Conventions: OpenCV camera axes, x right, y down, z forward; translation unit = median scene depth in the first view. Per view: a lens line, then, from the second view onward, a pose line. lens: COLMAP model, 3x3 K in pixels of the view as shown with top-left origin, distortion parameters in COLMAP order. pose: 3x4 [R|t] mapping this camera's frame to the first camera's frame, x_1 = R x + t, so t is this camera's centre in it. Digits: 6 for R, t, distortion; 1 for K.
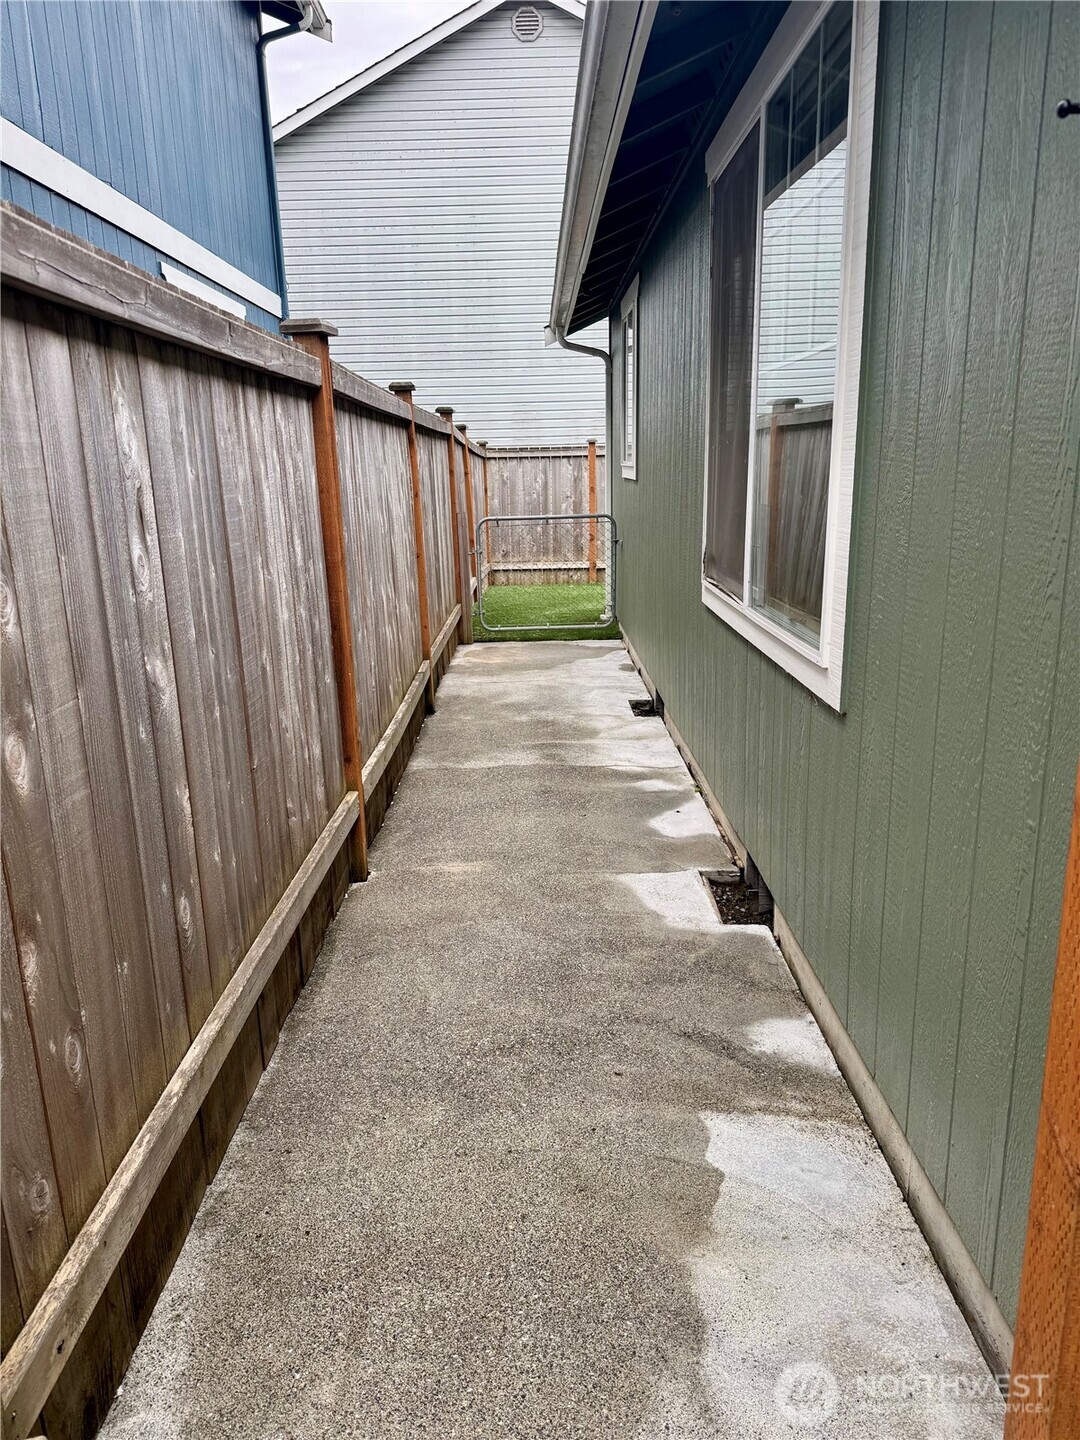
lens RADIAL K [[999.1, 0, 538.0], [0, 999.1, 720.4], [0, 0, 1]] dist [-0.004337, -0.001301]
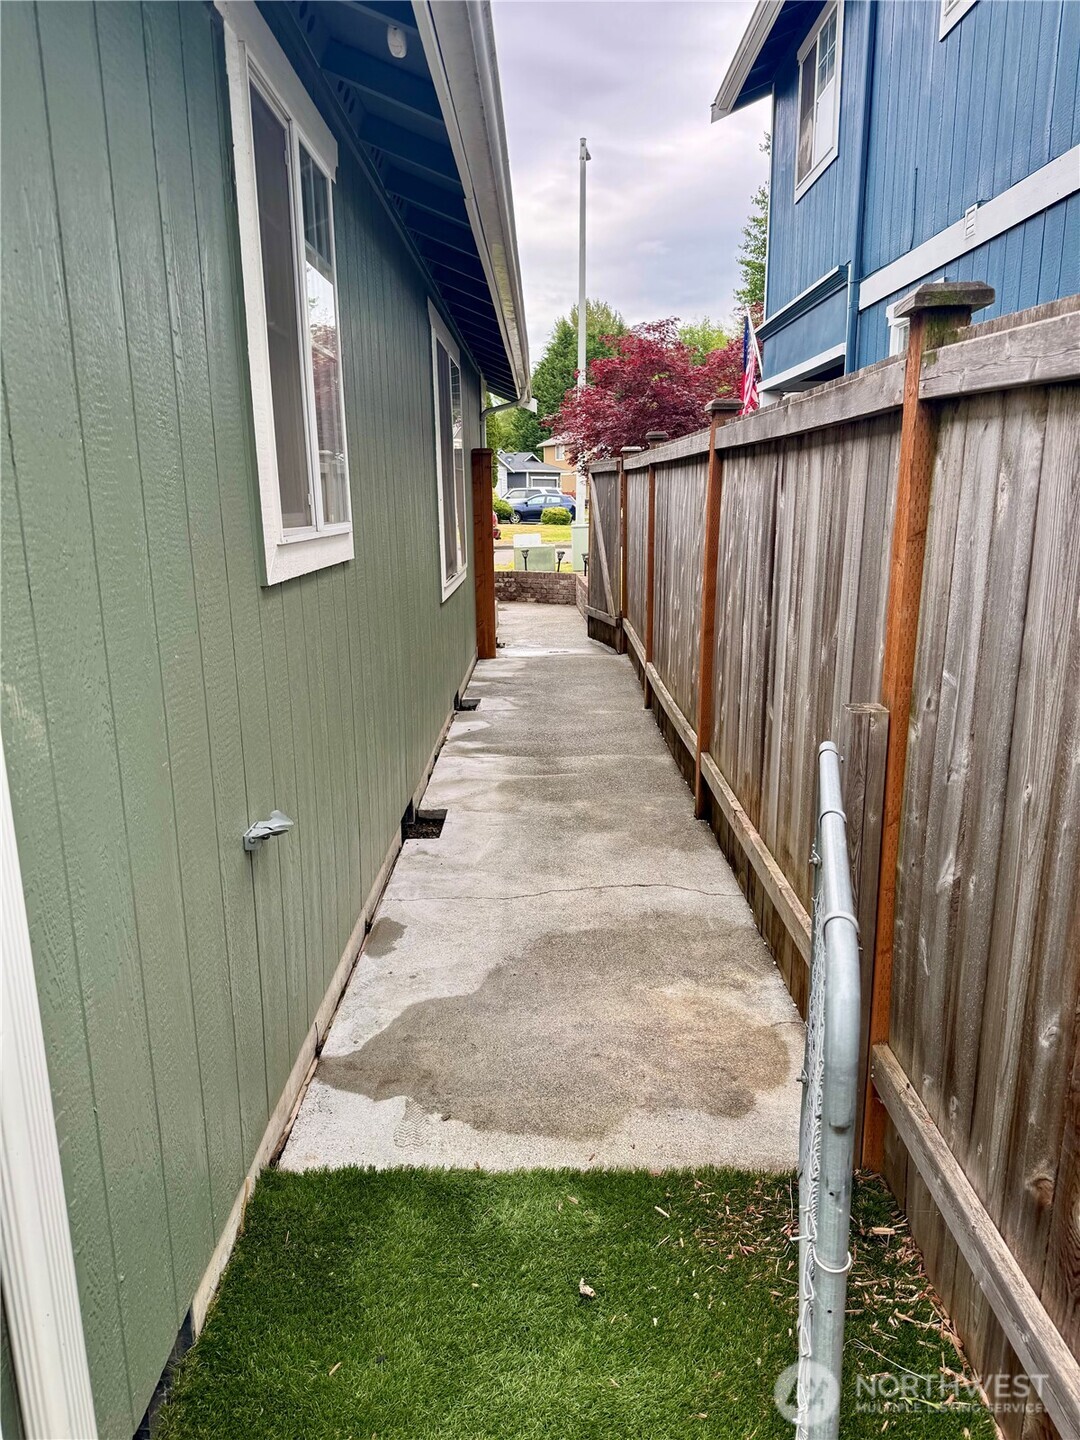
lens RADIAL K [[999.1, 0, 539.2], [0, 999.1, 720.9], [0, 0, 1]] dist [-0.004337, -0.001301]
pose [[-0.999247, 0.035739, 0.015089, 0.005062], [0.038667, 0.886122, 0.461836, -0.487357], [0.003135, 0.462072, -0.886837, 1.831727]]
